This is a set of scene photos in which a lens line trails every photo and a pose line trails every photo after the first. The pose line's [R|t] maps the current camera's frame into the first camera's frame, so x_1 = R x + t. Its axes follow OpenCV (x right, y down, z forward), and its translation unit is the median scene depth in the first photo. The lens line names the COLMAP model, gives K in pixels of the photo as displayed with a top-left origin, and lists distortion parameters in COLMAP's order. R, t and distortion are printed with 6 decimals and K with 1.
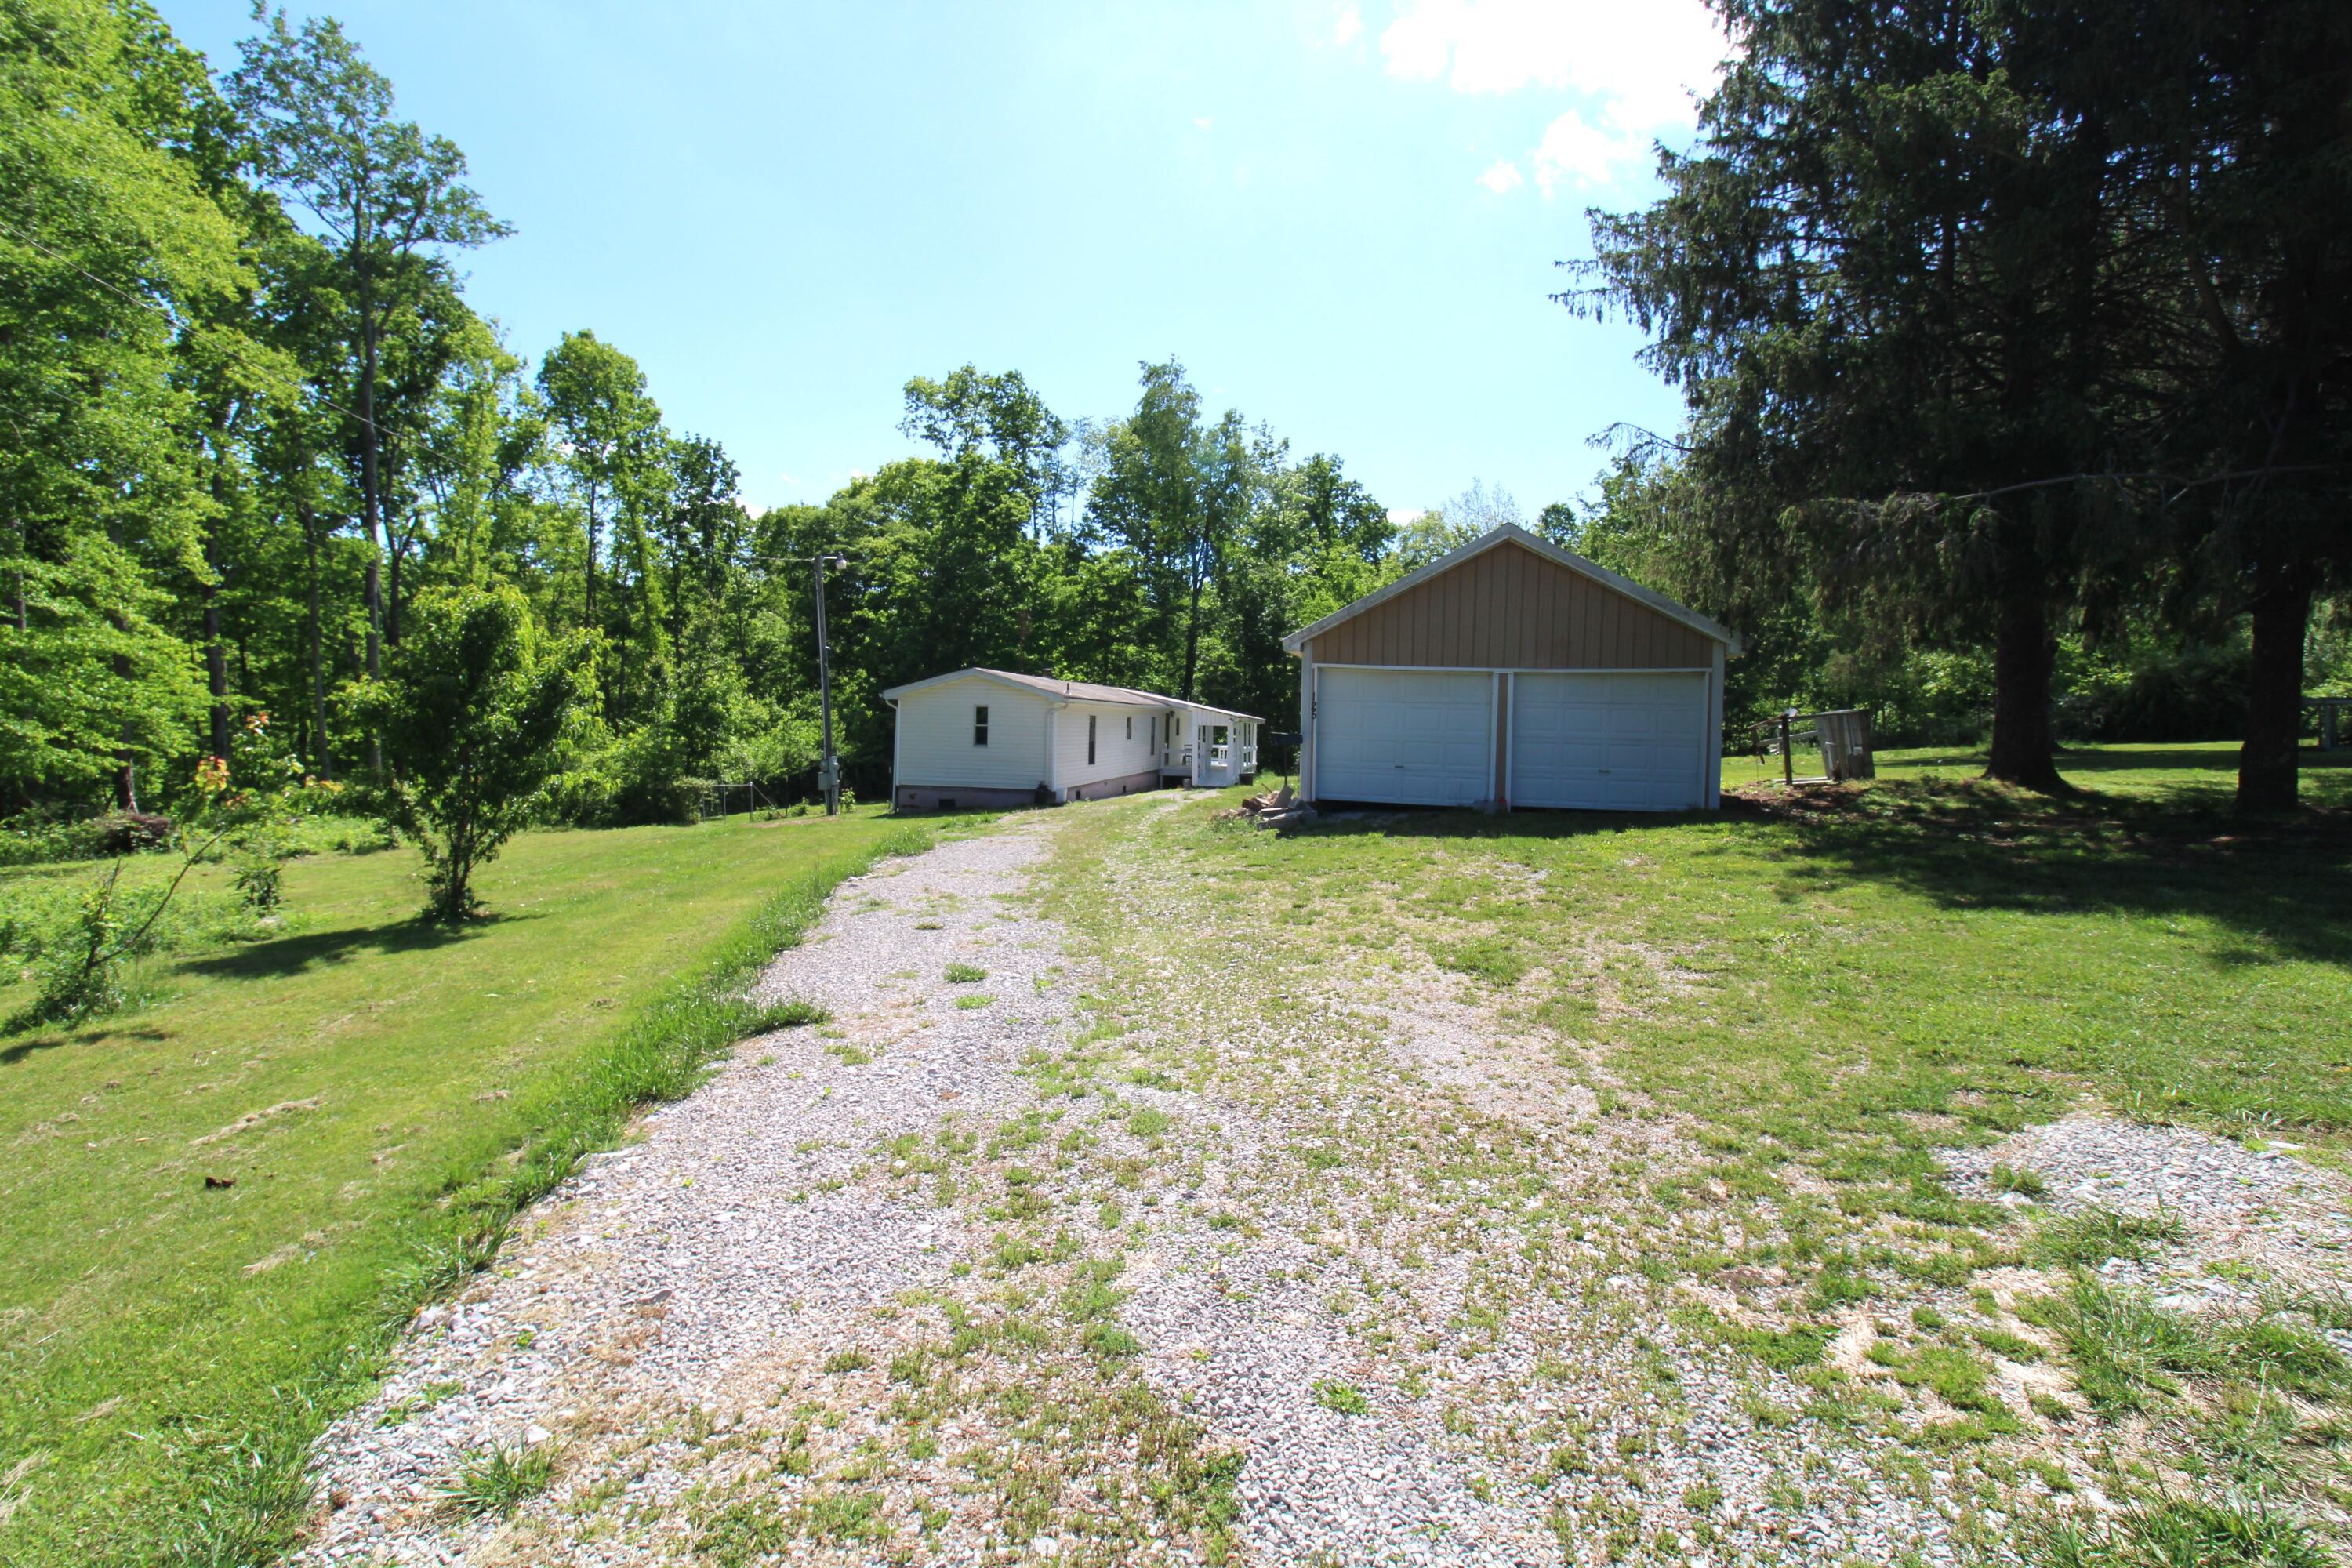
lens RADIAL K [[1107.8, 0, 1172.1], [0, 1107.8, 766.4], [0, 0, 1]] dist [0.001943, -0.013733]
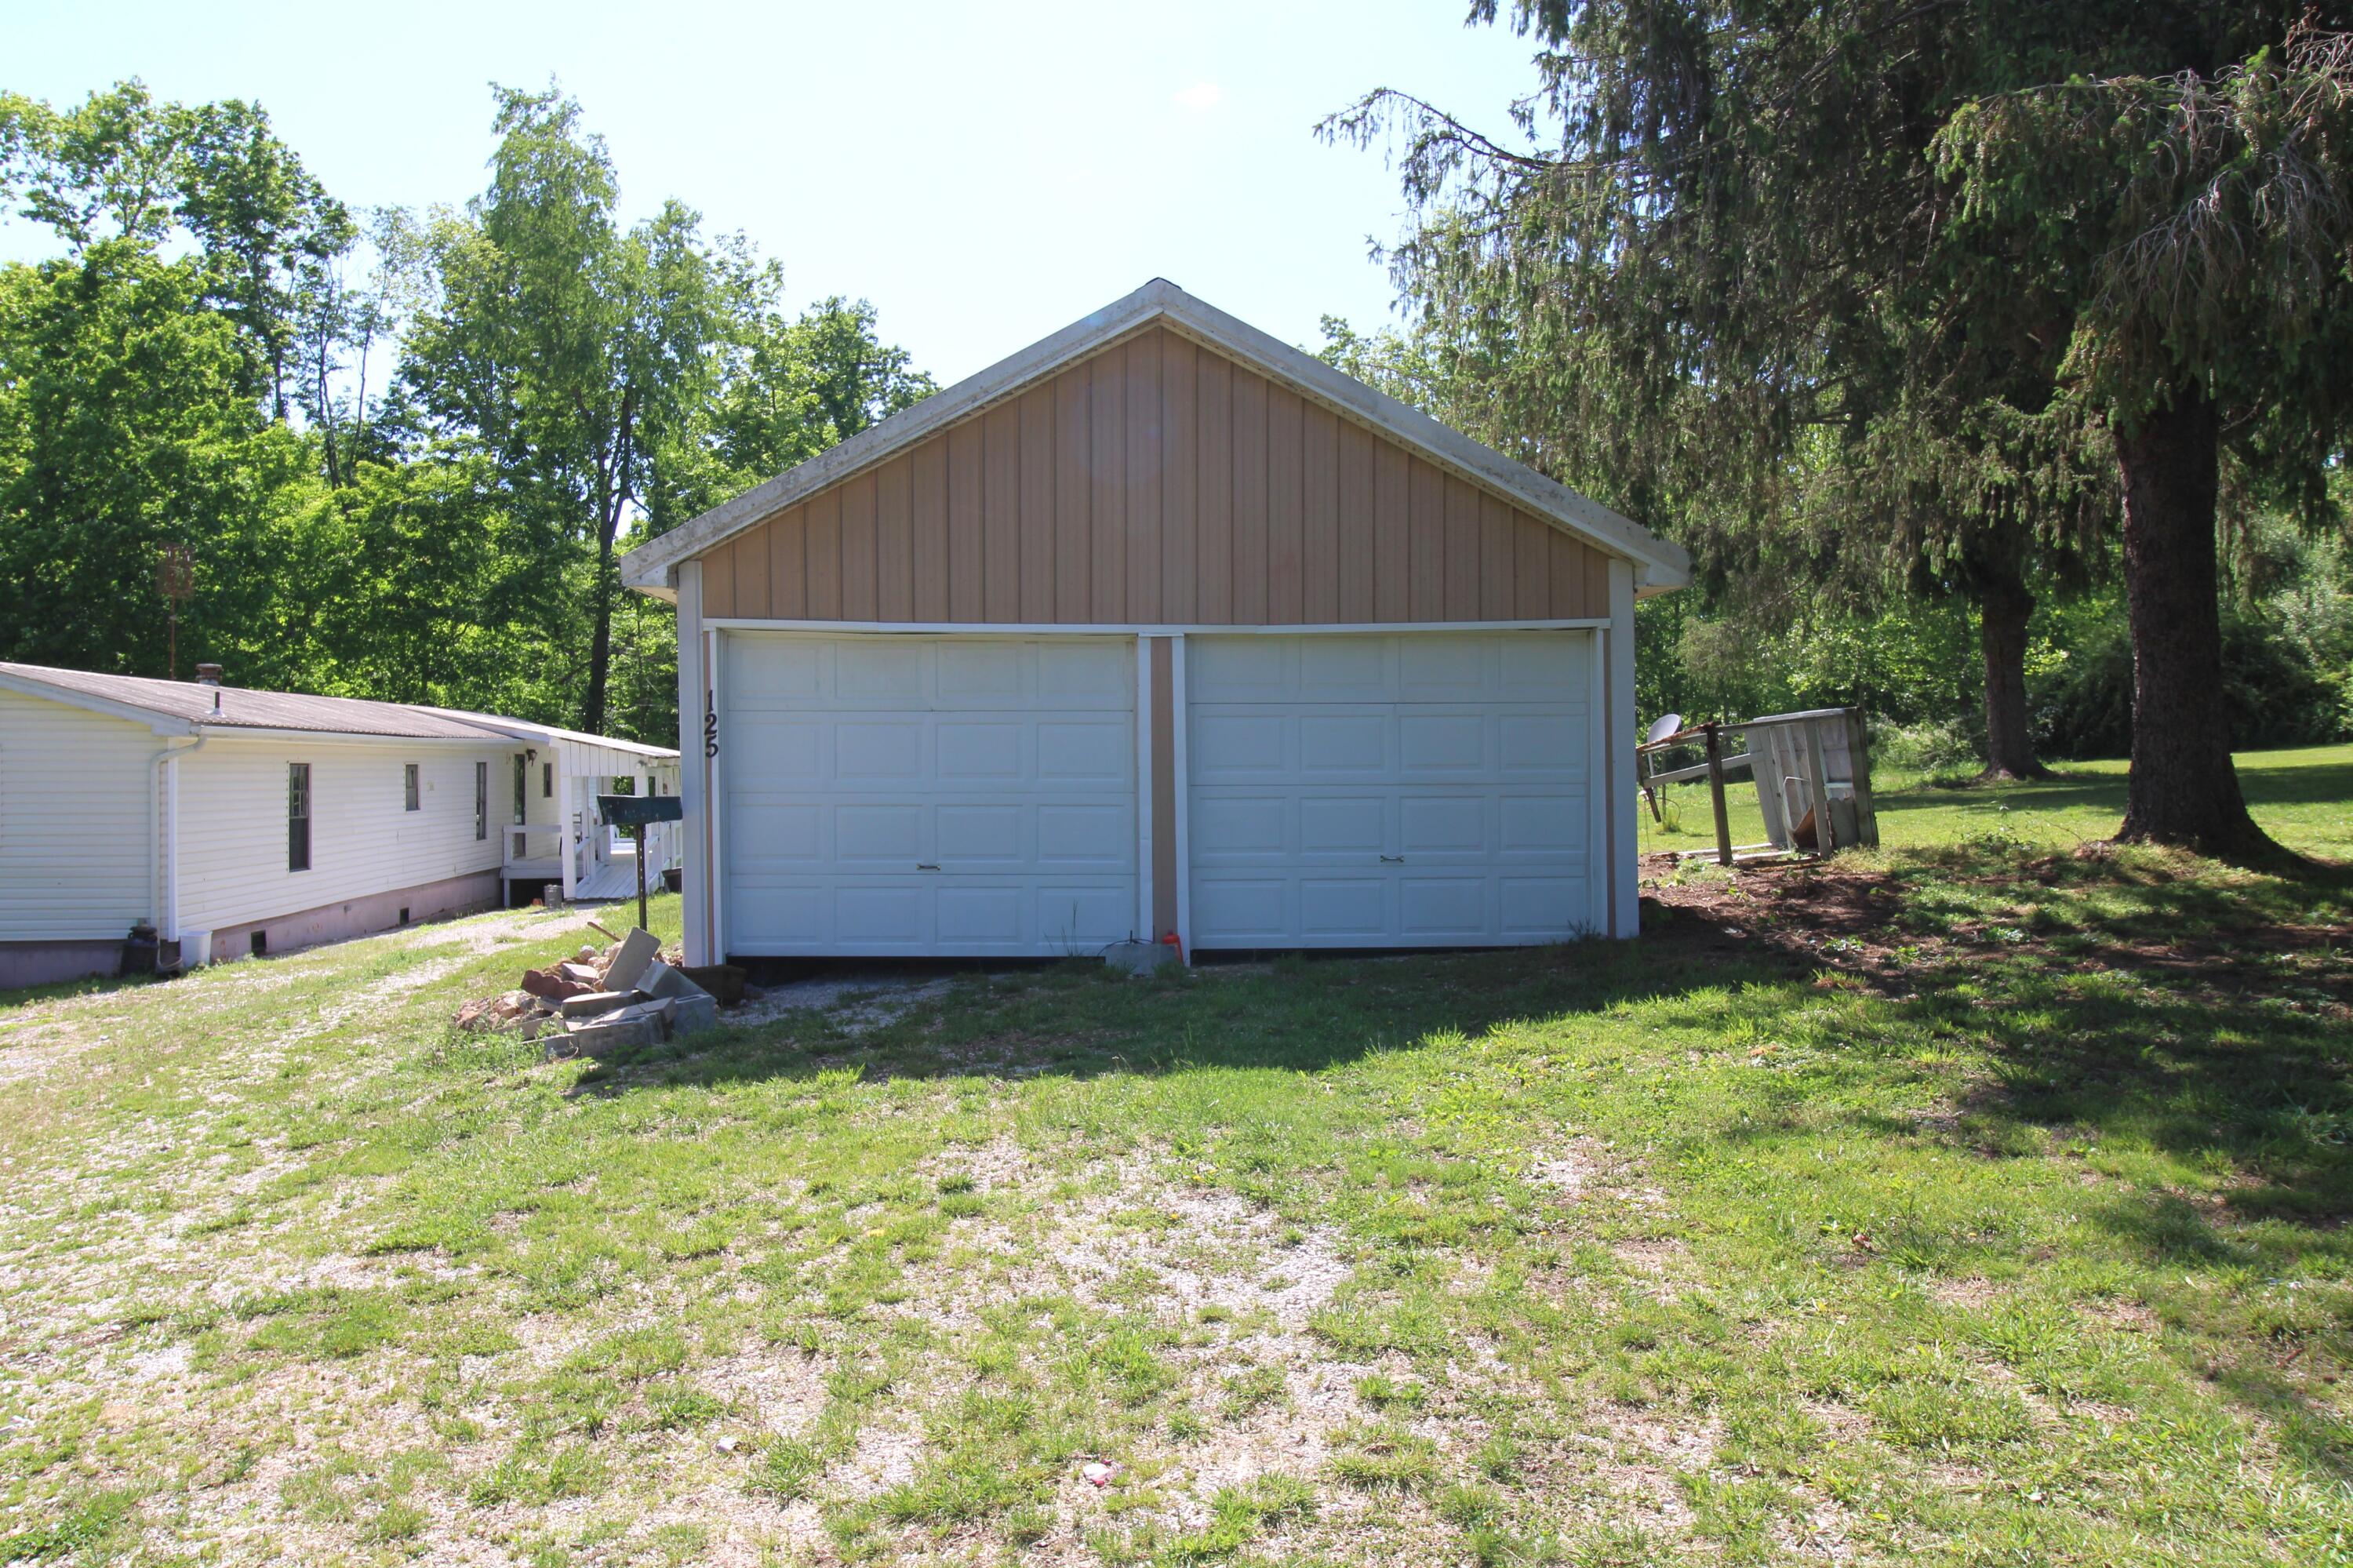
lens RADIAL K [[1110.9, 0, 1176.5], [0, 1110.9, 784.0], [0, 0, 1]] dist [-0.001636, -0.000386]
pose [[0.953205, -0.033910, 0.300416, 0.171089], [0.039368, 0.999151, -0.012132, -0.022228], [-0.299750, 0.023392, 0.953731, 0.581273]]
